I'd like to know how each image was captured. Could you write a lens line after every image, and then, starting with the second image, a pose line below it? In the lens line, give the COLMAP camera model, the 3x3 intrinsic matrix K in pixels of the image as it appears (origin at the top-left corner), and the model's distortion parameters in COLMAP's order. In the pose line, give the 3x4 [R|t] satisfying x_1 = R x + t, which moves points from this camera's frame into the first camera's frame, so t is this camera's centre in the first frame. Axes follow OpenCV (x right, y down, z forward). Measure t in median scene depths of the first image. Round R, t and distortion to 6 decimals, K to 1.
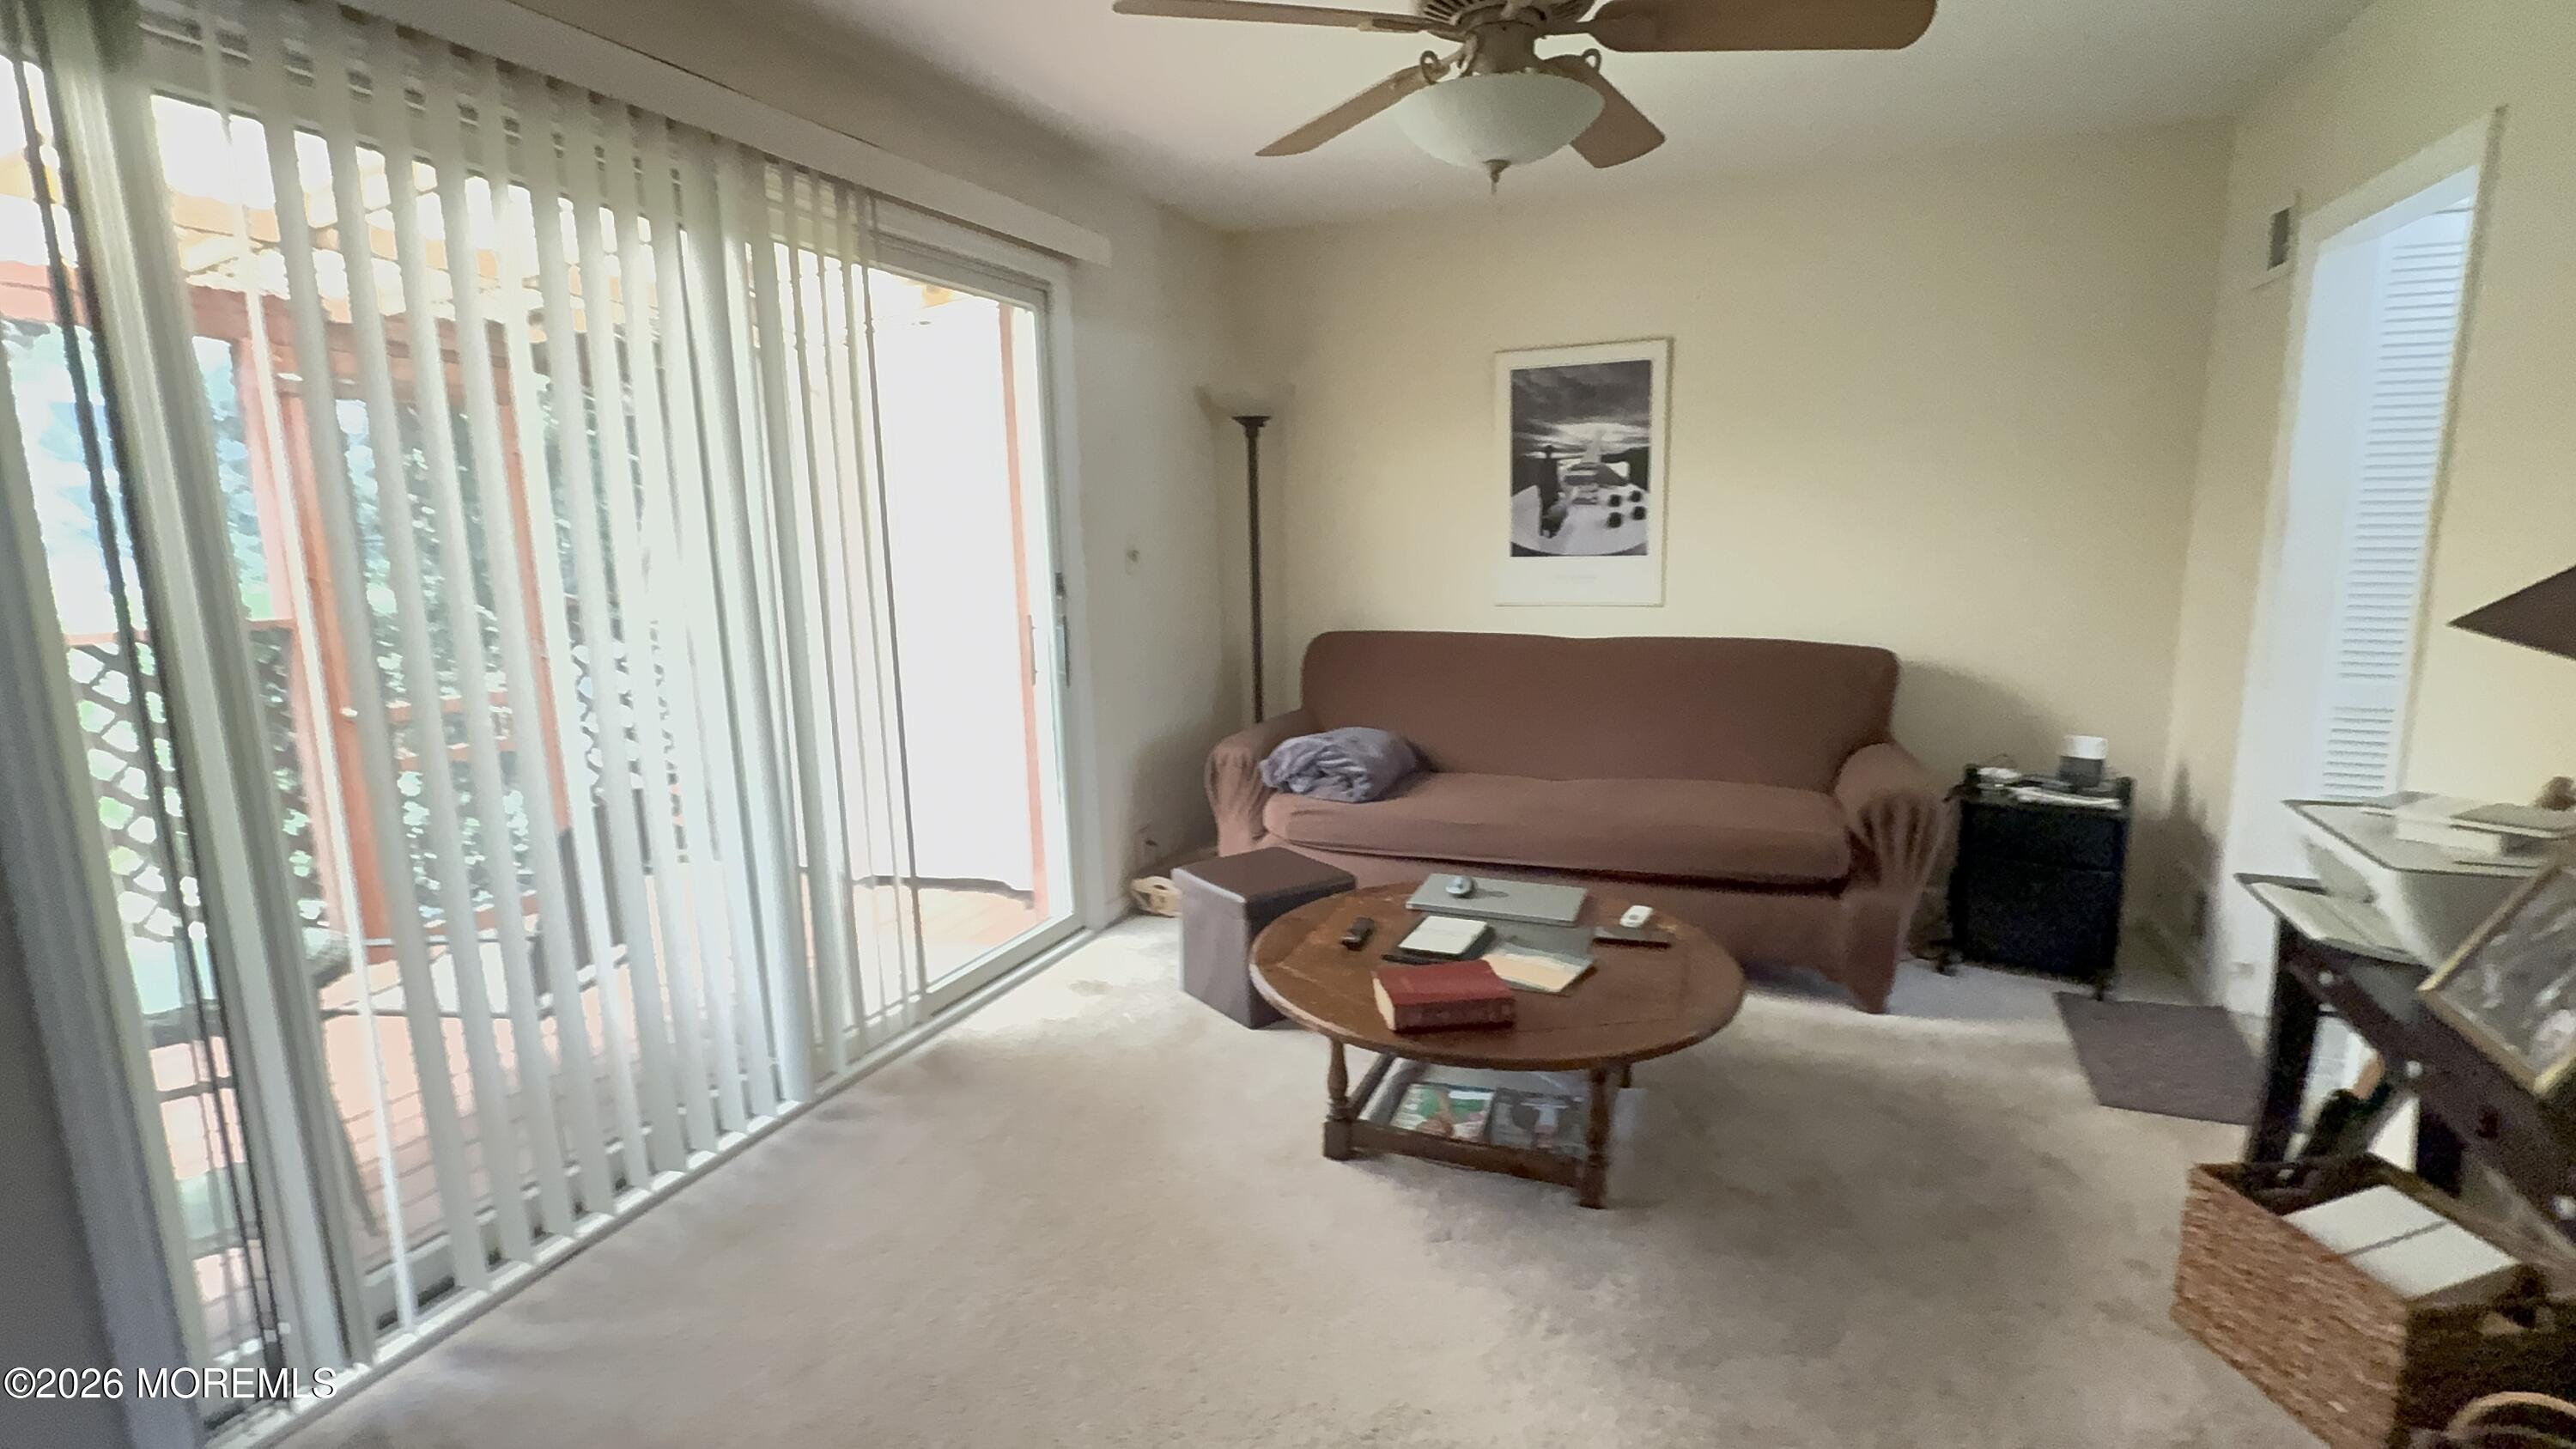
lens RADIAL K [[1180.0, 0, 1281.2], [0, 1180.0, 725.0], [0, 0, 1]] dist [0.000241, 0.000145]
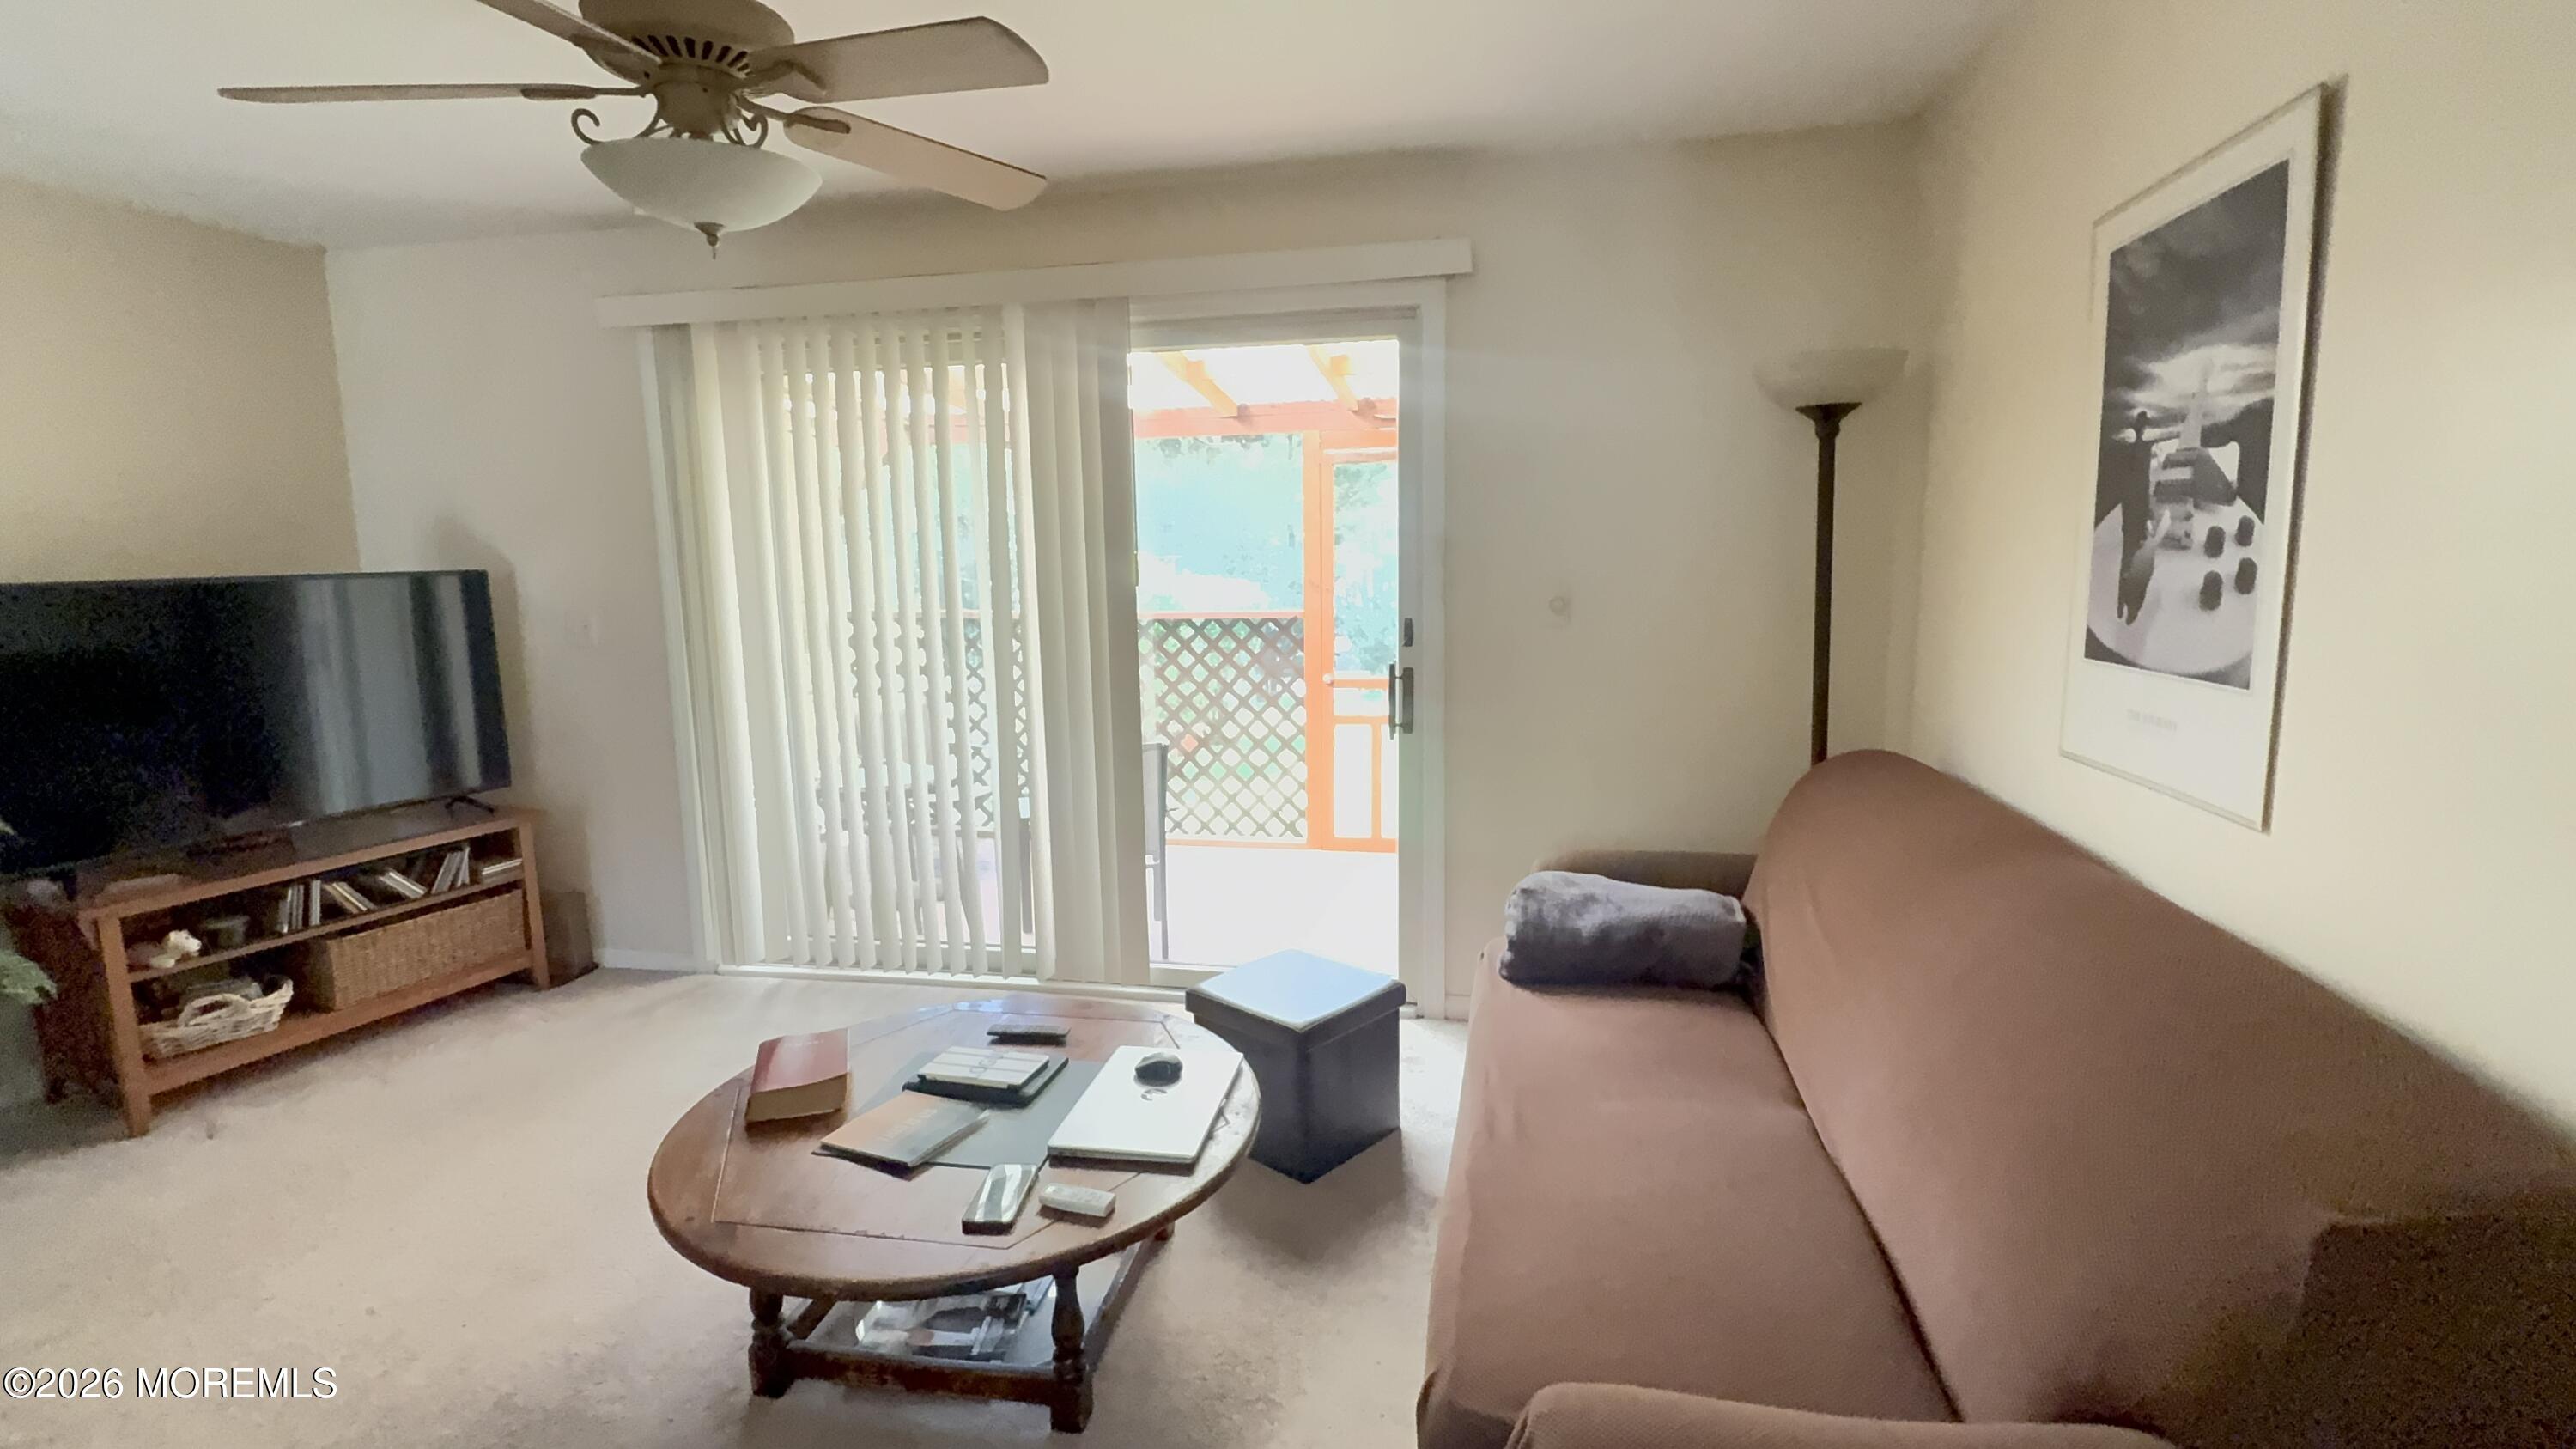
lens RADIAL K [[1180.0, 0, 1282.2], [0, 1180.0, 725.7], [0, 0, 1]] dist [0.000241, 0.000145]
pose [[0.186162, 0.159450, -0.969494, 0.613268], [-0.148148, 0.980017, 0.132733, -0.136024], [0.971286, 0.118919, 0.206064, 0.623579]]
